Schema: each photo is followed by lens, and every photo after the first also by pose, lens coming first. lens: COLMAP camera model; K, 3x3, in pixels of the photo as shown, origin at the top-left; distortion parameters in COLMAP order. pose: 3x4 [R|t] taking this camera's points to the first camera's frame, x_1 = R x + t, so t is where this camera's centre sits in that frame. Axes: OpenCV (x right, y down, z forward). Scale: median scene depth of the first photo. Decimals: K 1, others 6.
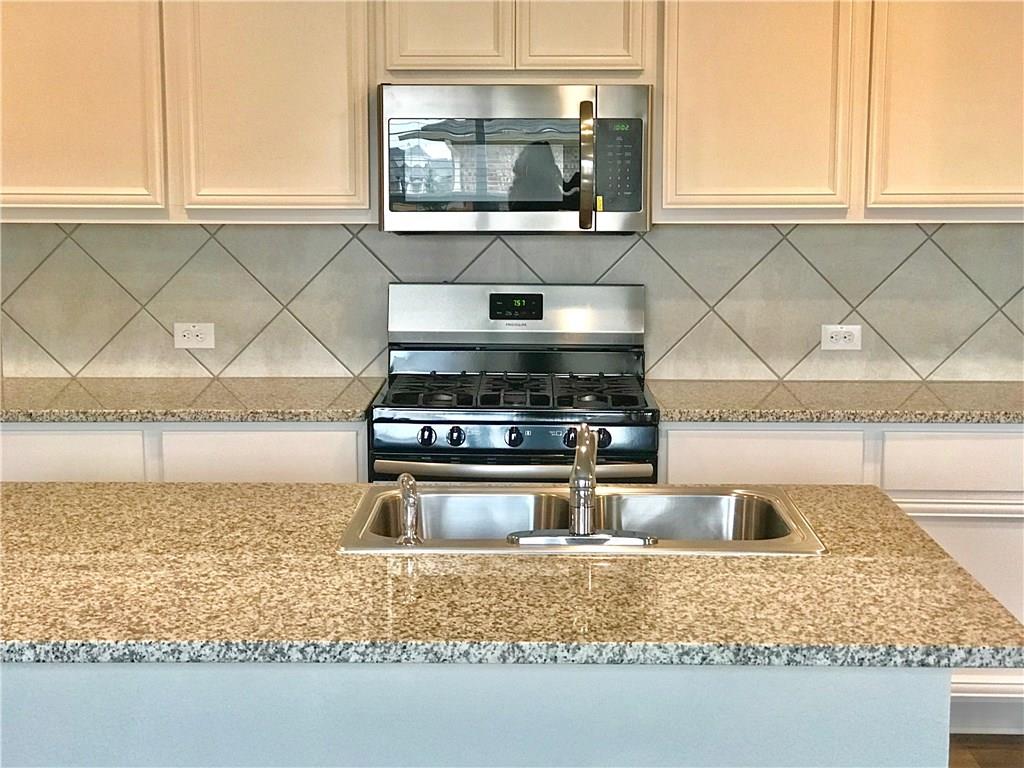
lens RADIAL K [[1660.5, 0, 534.1], [0, 1660.5, 381.2], [0, 0, 1]] dist [0.084247, 0.025120]
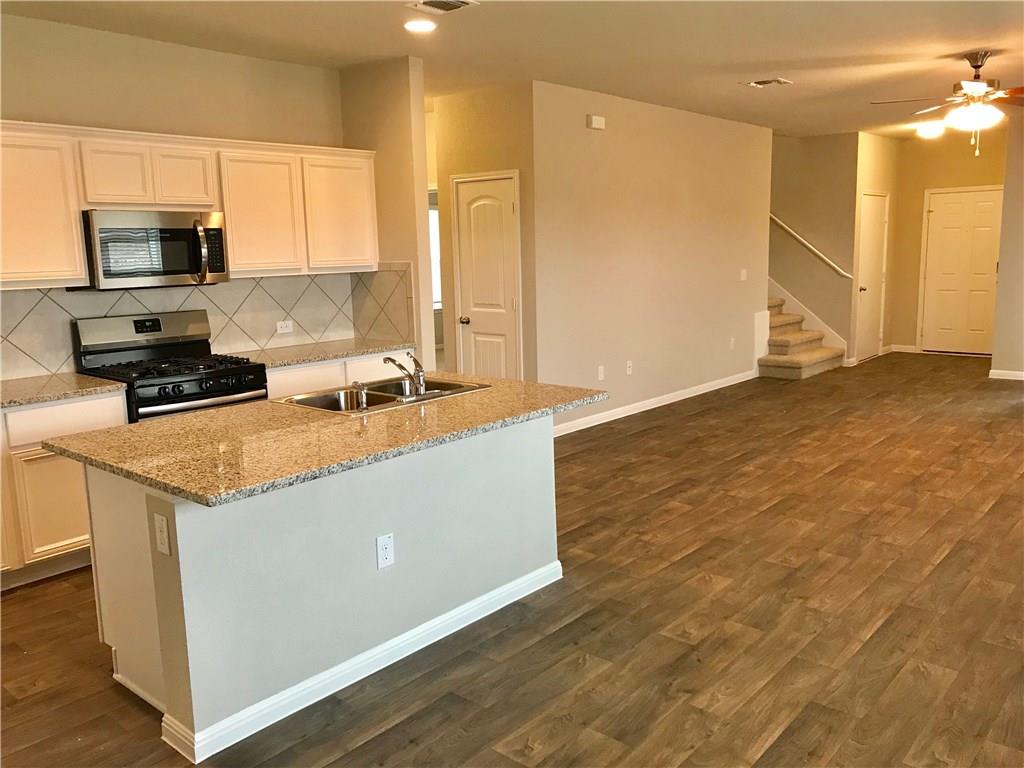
lens RADIAL K [[826.8, 0, 512.0], [0, 826.8, 384.0], [0, 0, 1]] dist [0.069506, -0.154811]
pose [[0.641595, -0.142862, 0.753622, -0.504992], [0.123638, 0.988916, 0.082207, -0.005117], [-0.757013, 0.040433, 0.652147, 0.051617]]
